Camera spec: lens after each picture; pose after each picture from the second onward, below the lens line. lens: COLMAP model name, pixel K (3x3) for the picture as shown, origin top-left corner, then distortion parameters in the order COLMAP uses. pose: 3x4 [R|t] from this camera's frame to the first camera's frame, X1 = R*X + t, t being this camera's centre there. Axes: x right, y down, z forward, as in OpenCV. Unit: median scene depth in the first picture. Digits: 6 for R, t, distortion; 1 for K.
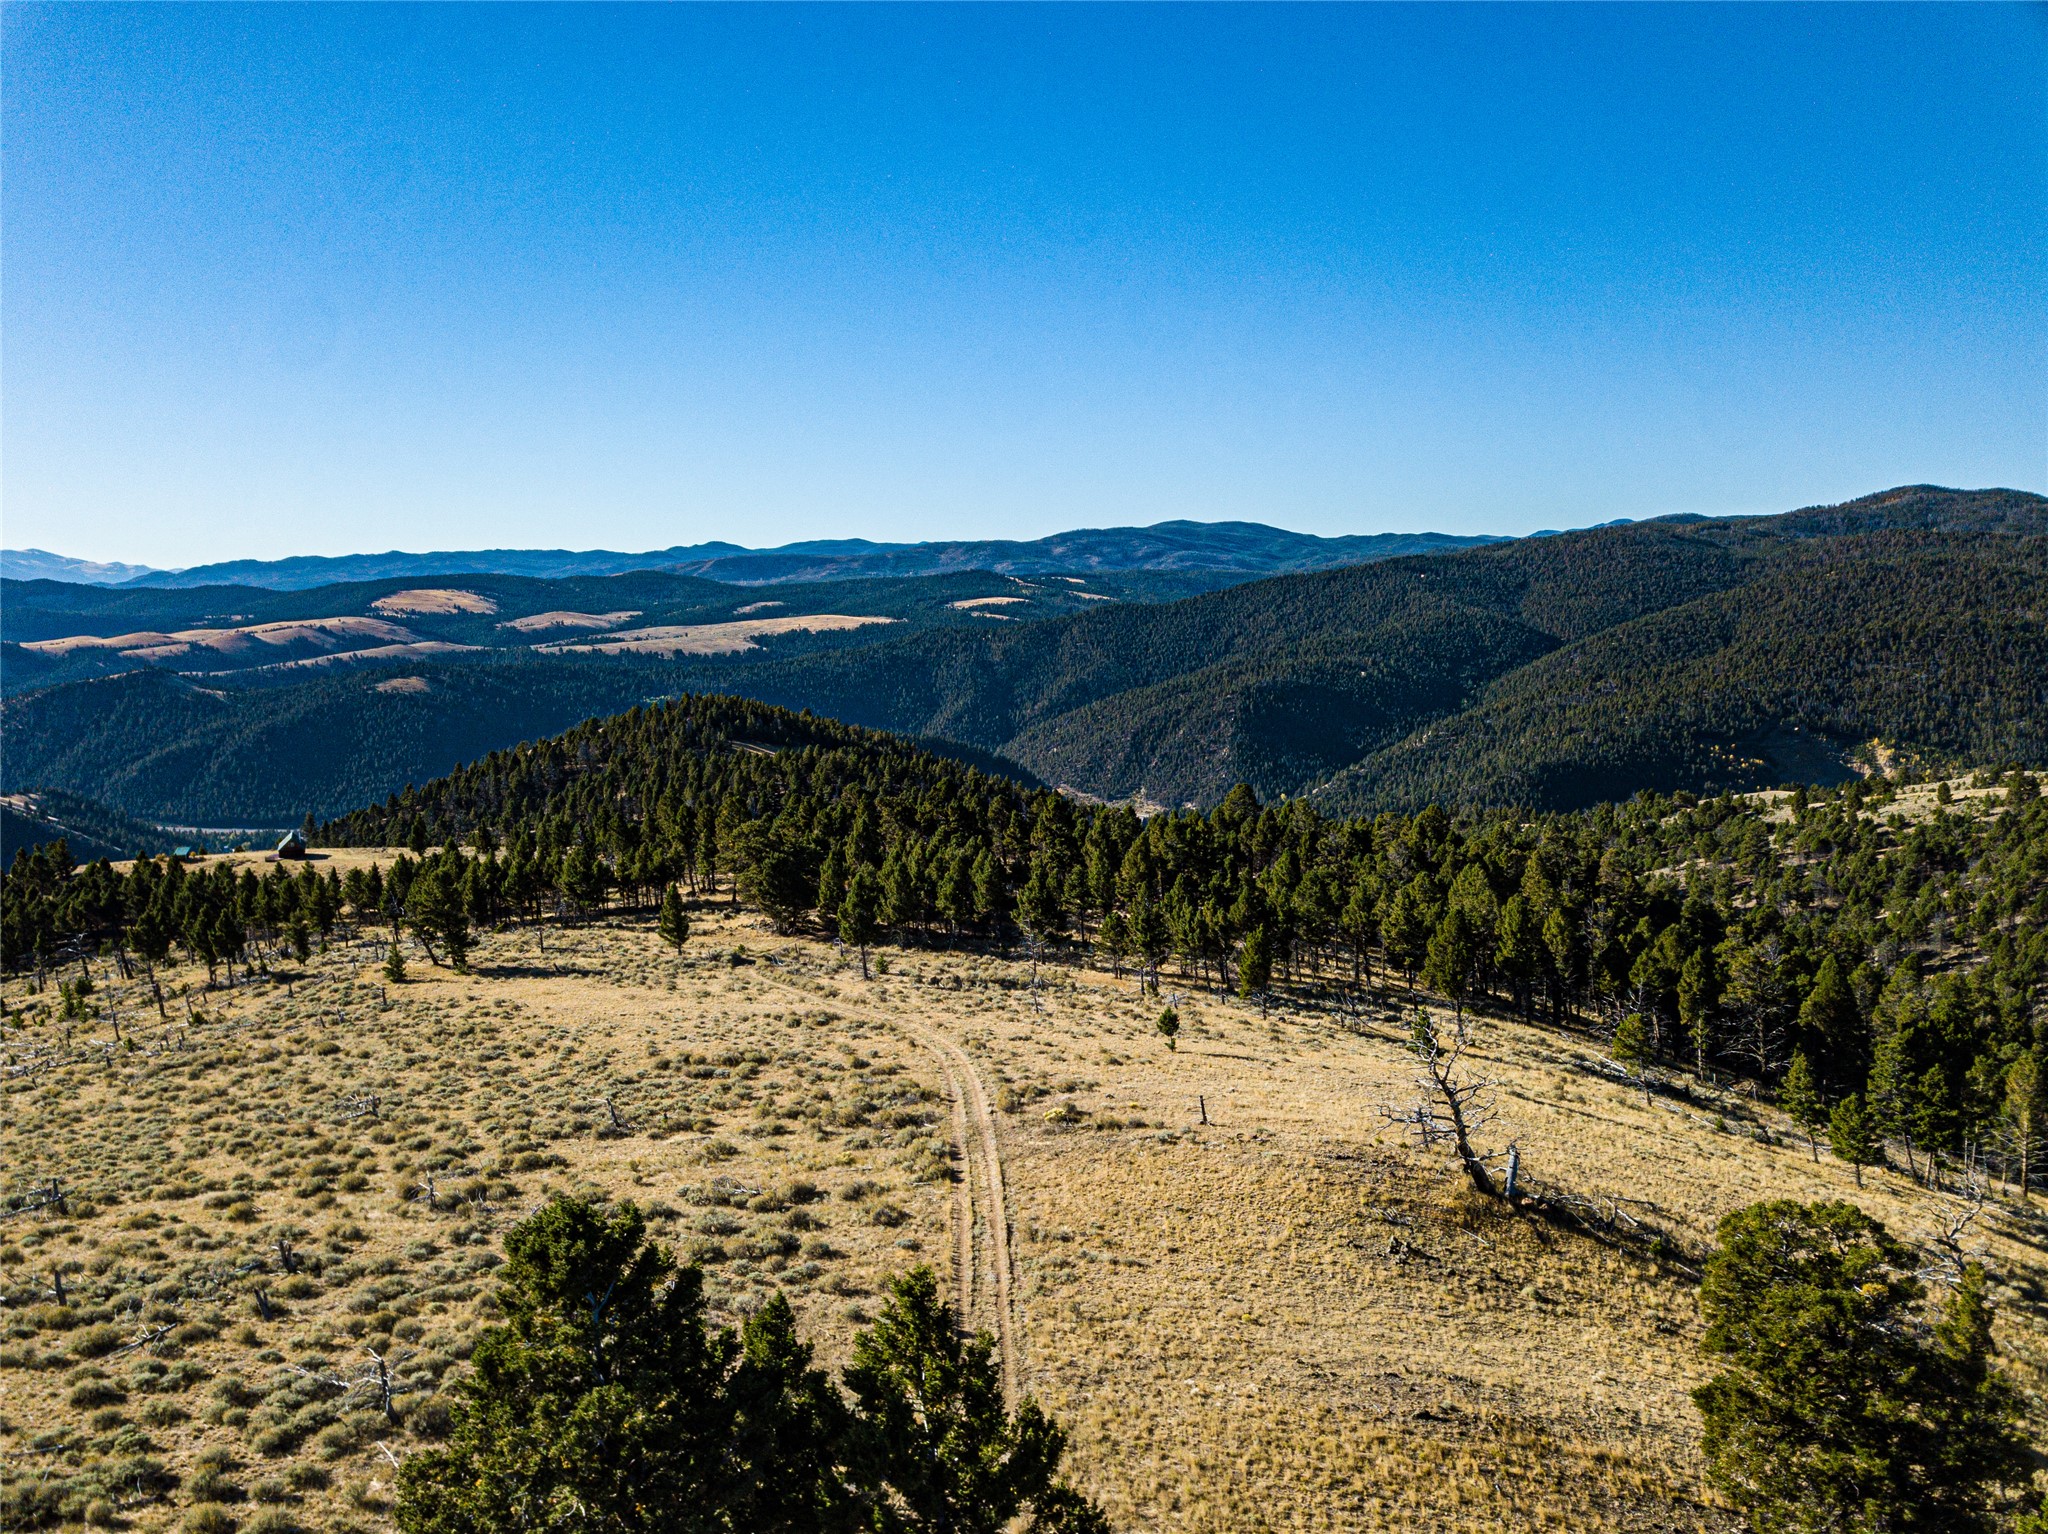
lens RADIAL K [[1563.4, 0, 1001.6], [0, 1563.4, 777.0], [0, 0, 1]] dist [0.024231, -0.023671]
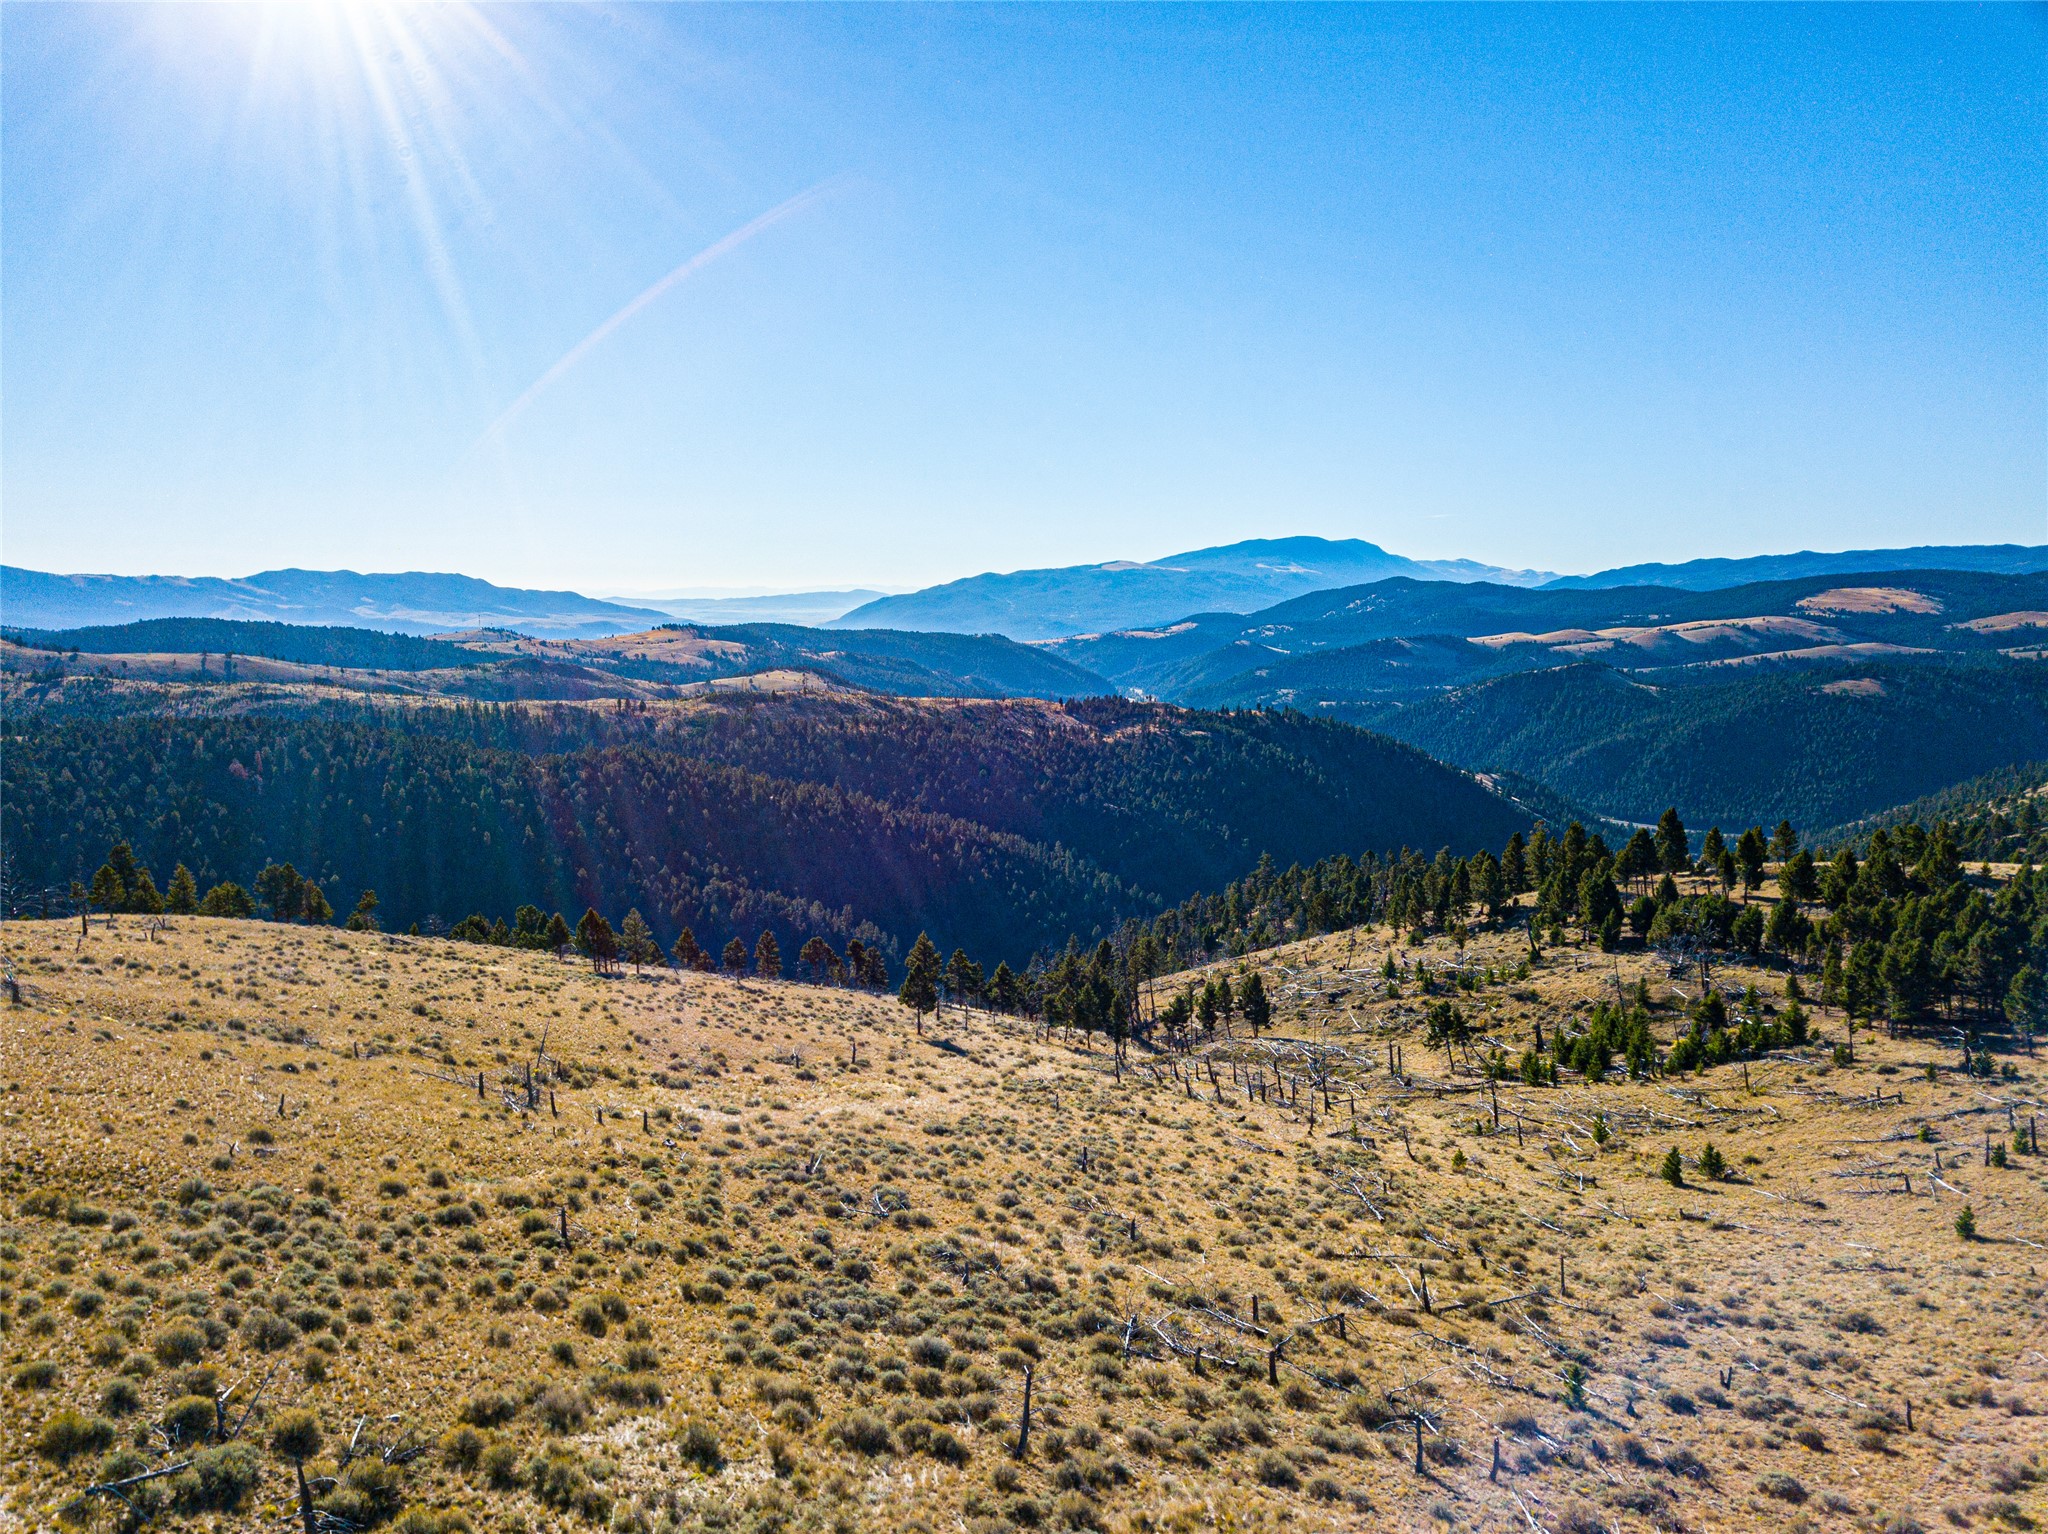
lens RADIAL K [[1563.4, 0, 1001.6], [0, 1563.4, 777.0], [0, 0, 1]] dist [0.024231, -0.023671]
pose [[0.676056, 0.079718, -0.732525, -0.835996], [-0.082141, 0.996088, 0.032592, 0.069795], [0.732257, 0.038136, 0.679960, 0.482897]]
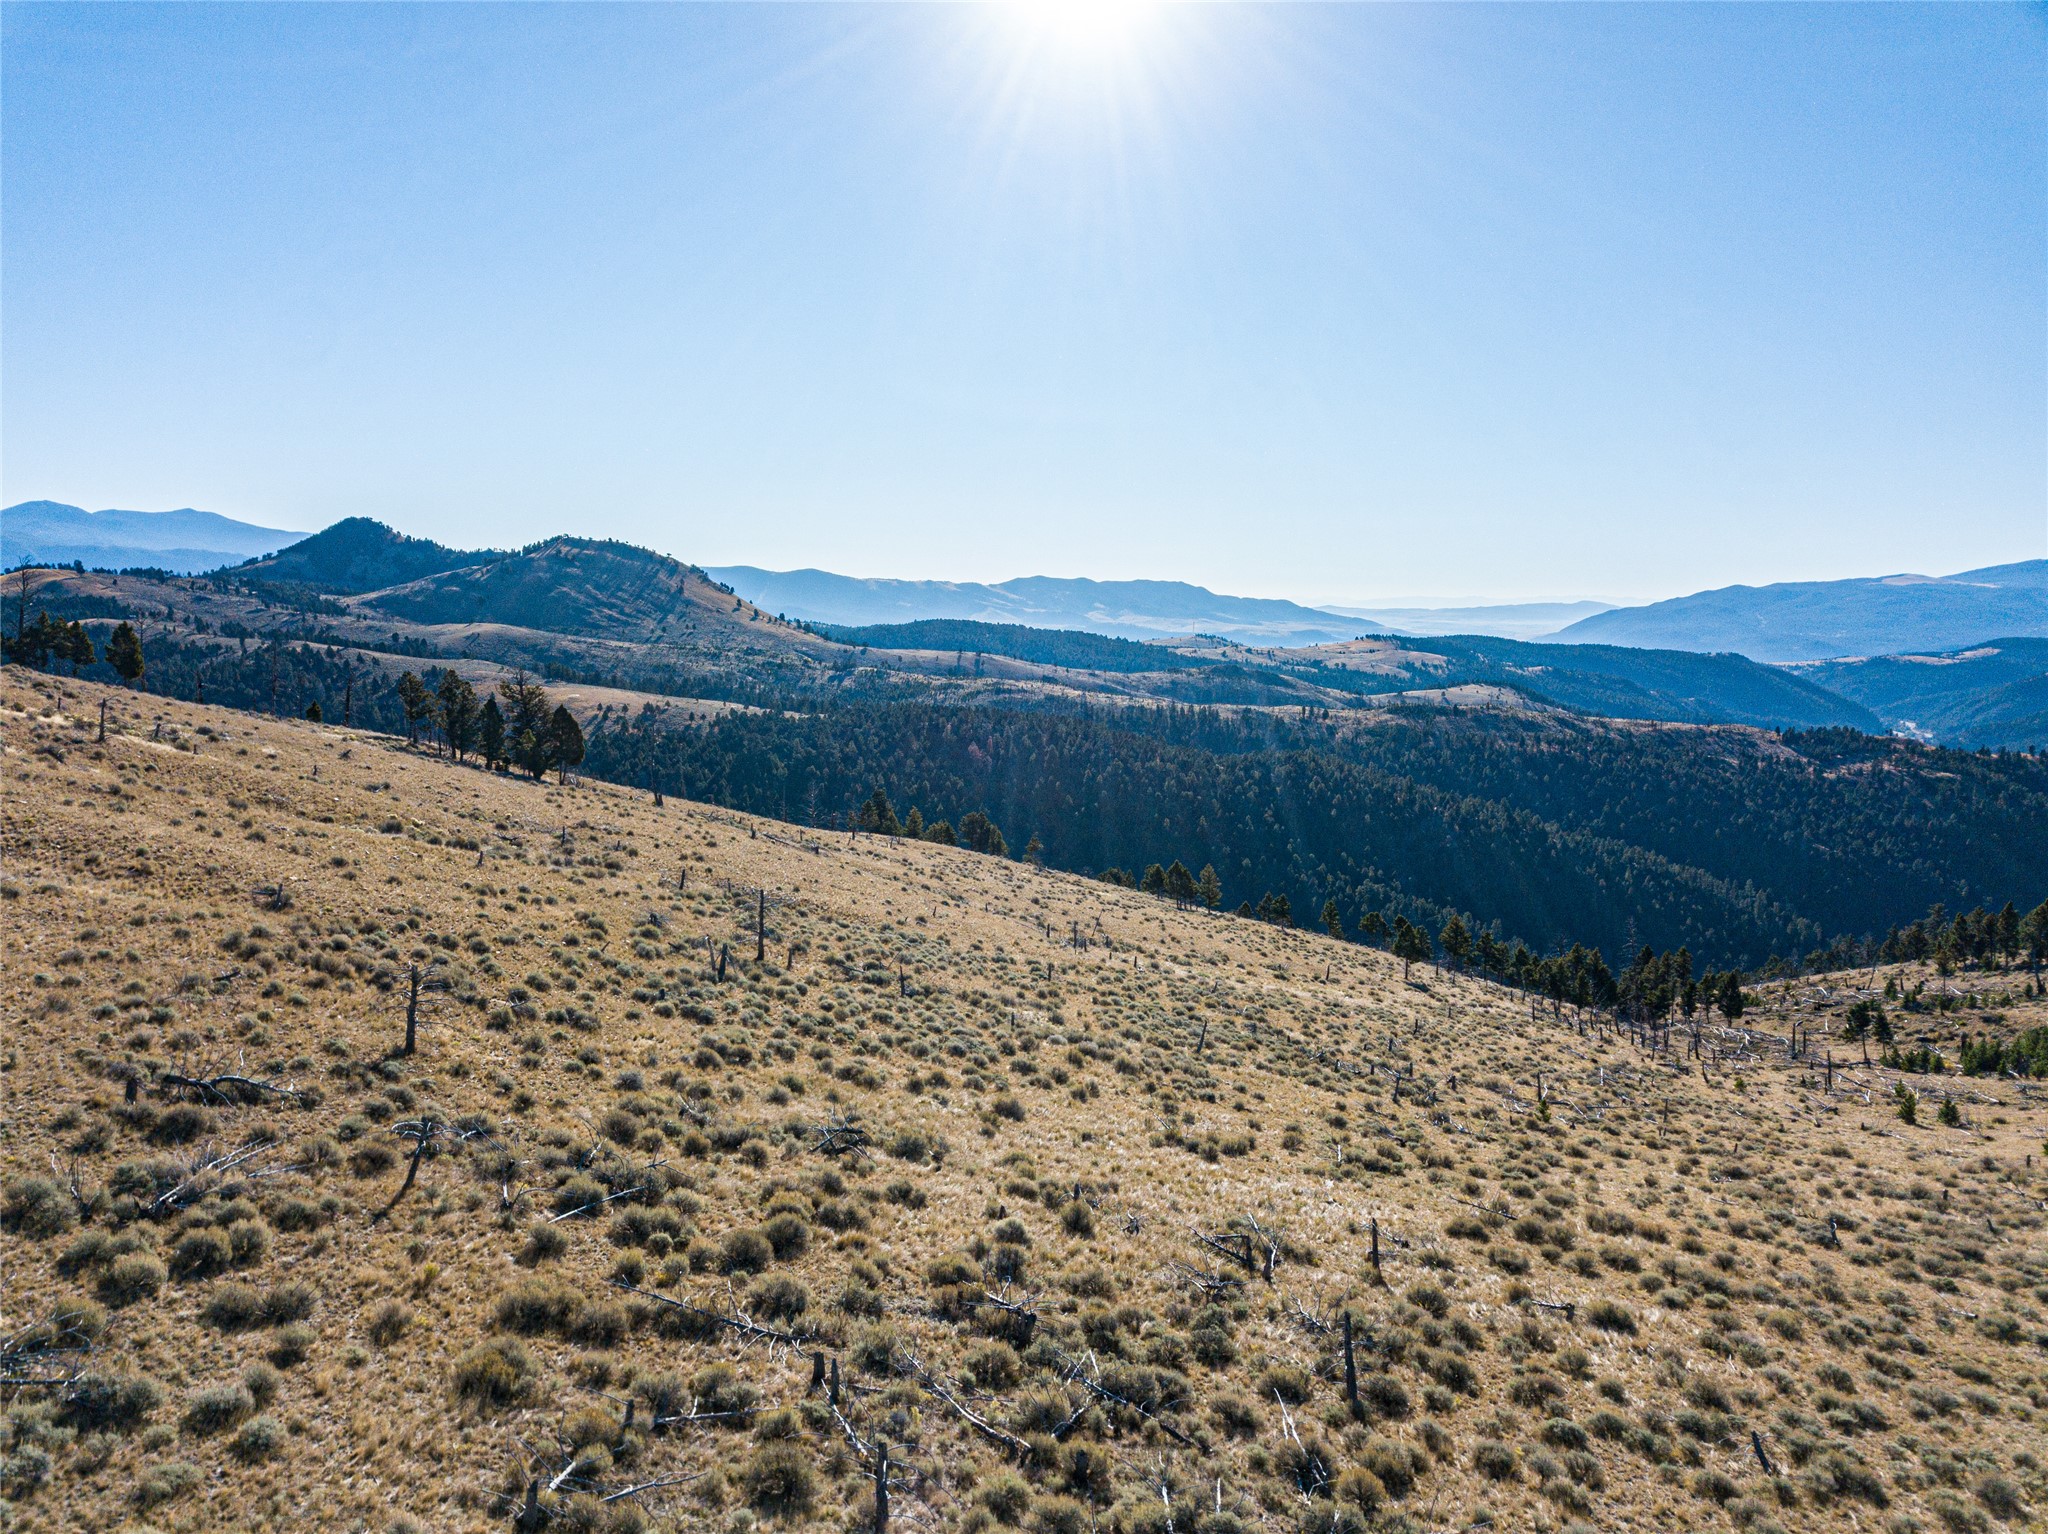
lens RADIAL K [[1558.6, 0, 994.9], [0, 1558.6, 780.6], [0, 0, 1]] dist [0.047080, -0.081068]
pose [[0.288461, 0.111511, -0.950976, -0.368577], [-0.128333, 0.988736, 0.077012, 0.050970], [0.948852, 0.099827, 0.299523, 0.387288]]
